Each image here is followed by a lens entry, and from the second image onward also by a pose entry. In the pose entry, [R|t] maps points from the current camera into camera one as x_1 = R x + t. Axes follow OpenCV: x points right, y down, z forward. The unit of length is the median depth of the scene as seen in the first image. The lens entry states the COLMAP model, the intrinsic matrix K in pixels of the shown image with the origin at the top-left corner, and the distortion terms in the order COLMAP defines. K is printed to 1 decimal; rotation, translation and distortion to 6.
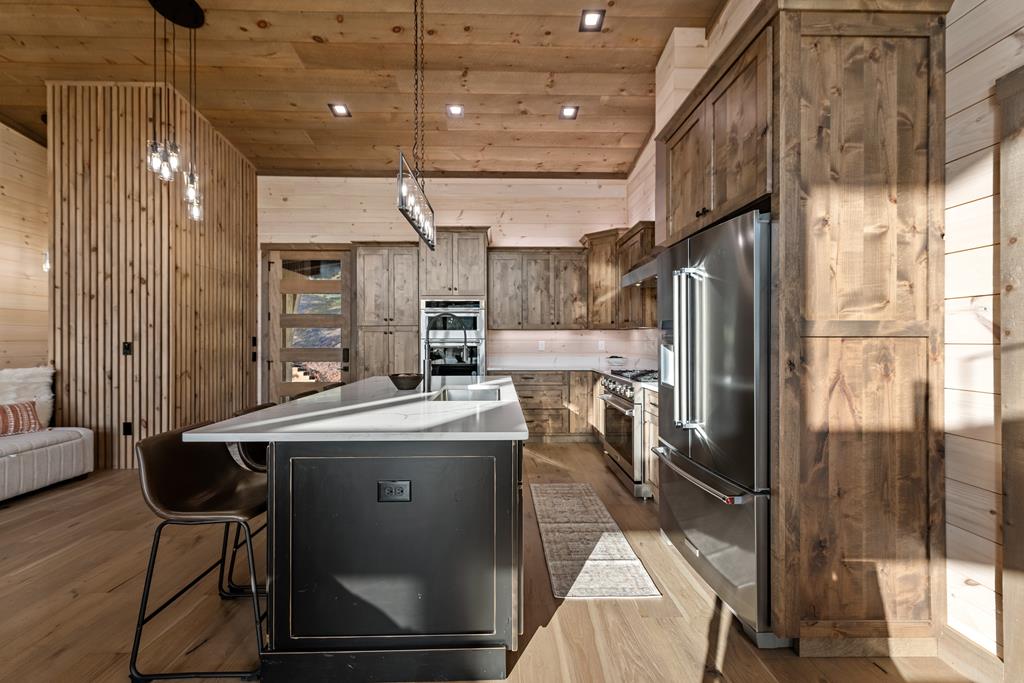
lens RADIAL K [[398.8, 0, 507.7], [0, 398.8, 341.6], [0, 0, 1]] dist [0.006565, -0.000790]
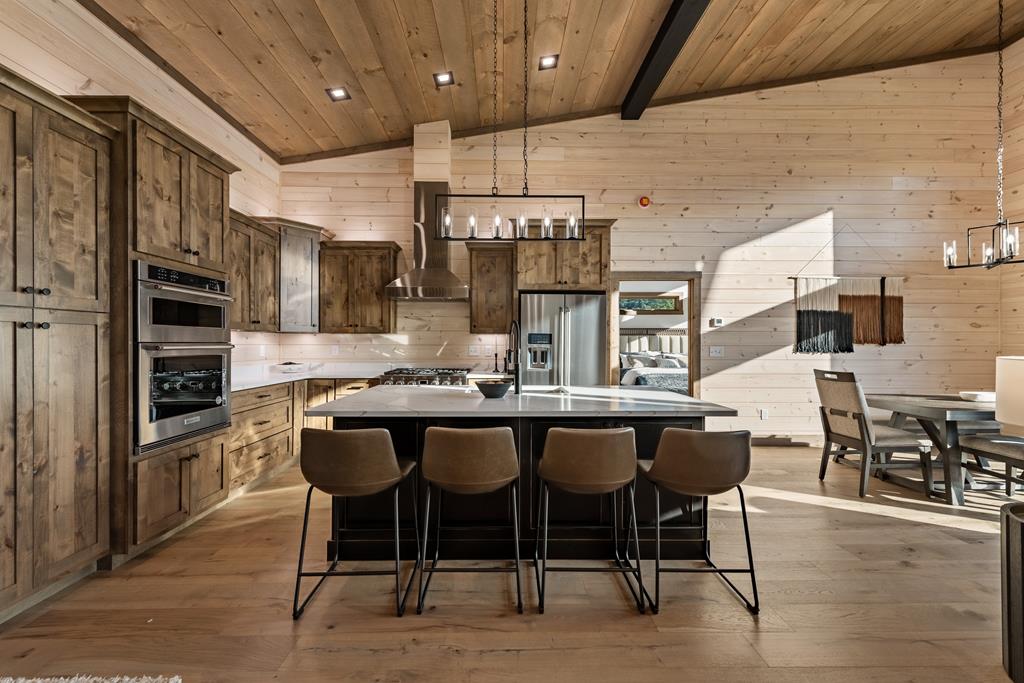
lens RADIAL K [[398.8, 0, 507.7], [0, 398.8, 341.6], [0, 0, 1]] dist [0.006565, -0.000790]
pose [[0.014577, 0.005127, 0.999881, -0.775696], [0.001489, 0.999986, -0.005149, -0.004755], [-0.999893, 0.001564, 0.014570, 0.625117]]
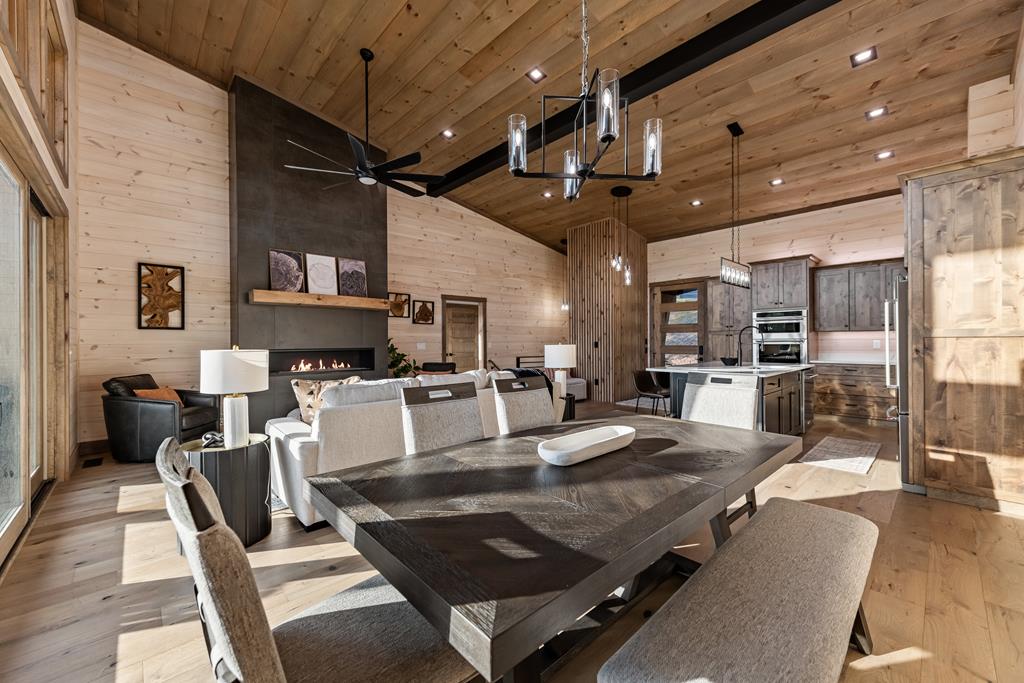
lens RADIAL K [[398.8, 0, 507.7], [0, 398.8, 341.6], [0, 0, 1]] dist [0.006565, -0.000790]
pose [[0.660333, -0.002955, -0.750967, 0.325191], [0.002093, 0.999996, -0.002095, 0.003506], [0.750970, -0.000189, 0.660337, -0.721693]]
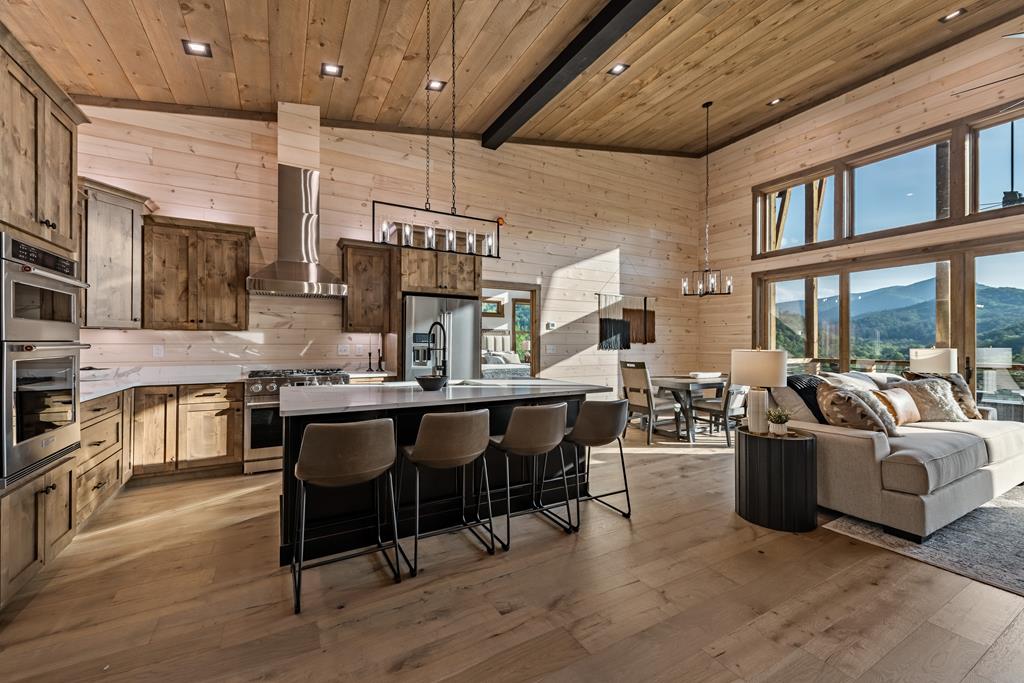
lens RADIAL K [[404.1, 0, 509.7], [0, 404.1, 341.4], [0, 0, 1]] dist [0.004761, -0.000821]
pose [[-0.460816, 0.002402, 0.887492, -0.847964], [0.000175, 0.999997, -0.002616, -0.005362], [-0.887496, -0.001050, -0.460815, 0.855076]]
